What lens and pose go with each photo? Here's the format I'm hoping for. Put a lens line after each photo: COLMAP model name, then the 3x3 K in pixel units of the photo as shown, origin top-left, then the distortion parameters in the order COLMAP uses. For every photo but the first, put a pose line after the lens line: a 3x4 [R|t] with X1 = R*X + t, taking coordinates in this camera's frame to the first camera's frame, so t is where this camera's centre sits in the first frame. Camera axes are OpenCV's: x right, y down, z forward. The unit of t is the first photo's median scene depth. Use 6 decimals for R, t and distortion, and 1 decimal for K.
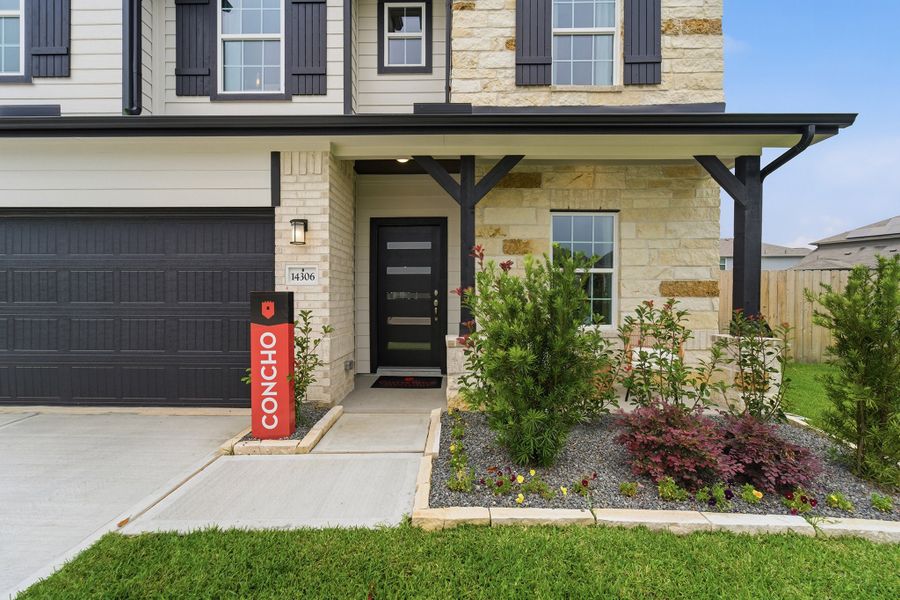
lens RADIAL K [[368.7, 0, 451.9], [0, 368.7, 293.9], [0, 0, 1]] dist [-0.005975, 0.002821]
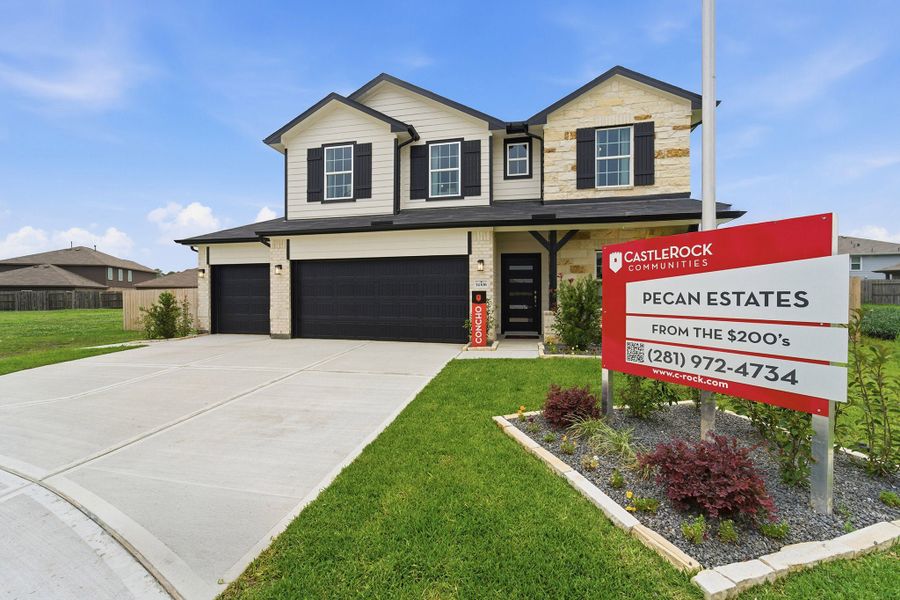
lens RADIAL K [[368.7, 0, 454.0], [0, 368.7, 290.9], [0, 0, 1]] dist [-0.005975, 0.002821]
pose [[0.982311, -0.003798, -0.187220, -0.113935], [0.001320, 0.999910, -0.013360, 0.018621], [0.187254, 0.012876, 0.982227, -1.126067]]
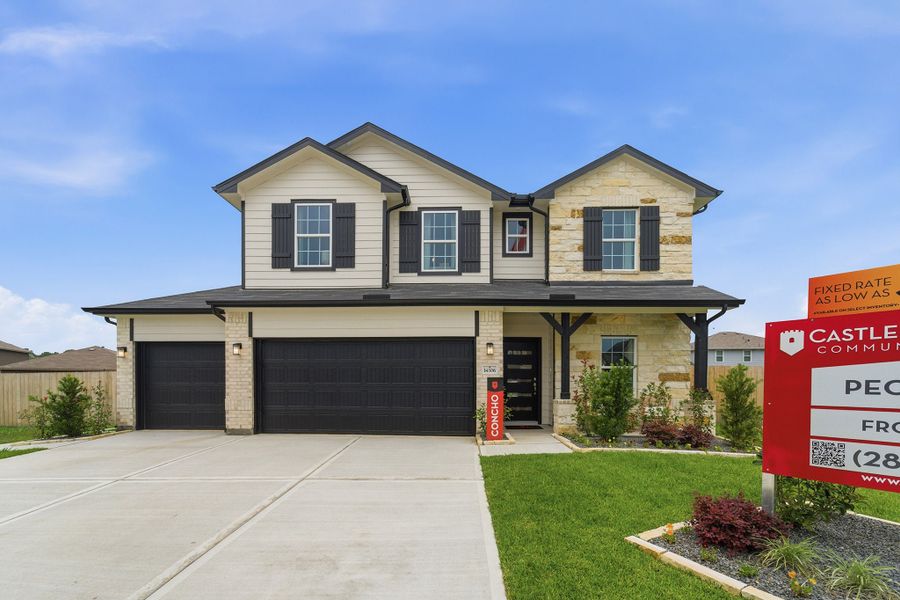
lens RADIAL K [[368.7, 0, 455.9], [0, 368.7, 380.3], [0, 0, 1]] dist [-0.005975, 0.002821]
pose [[0.999993, 0.002877, -0.002295, -0.495625], [-0.002891, 0.999976, -0.006244, 0.018308], [0.002277, 0.006251, 0.999978, -0.933432]]
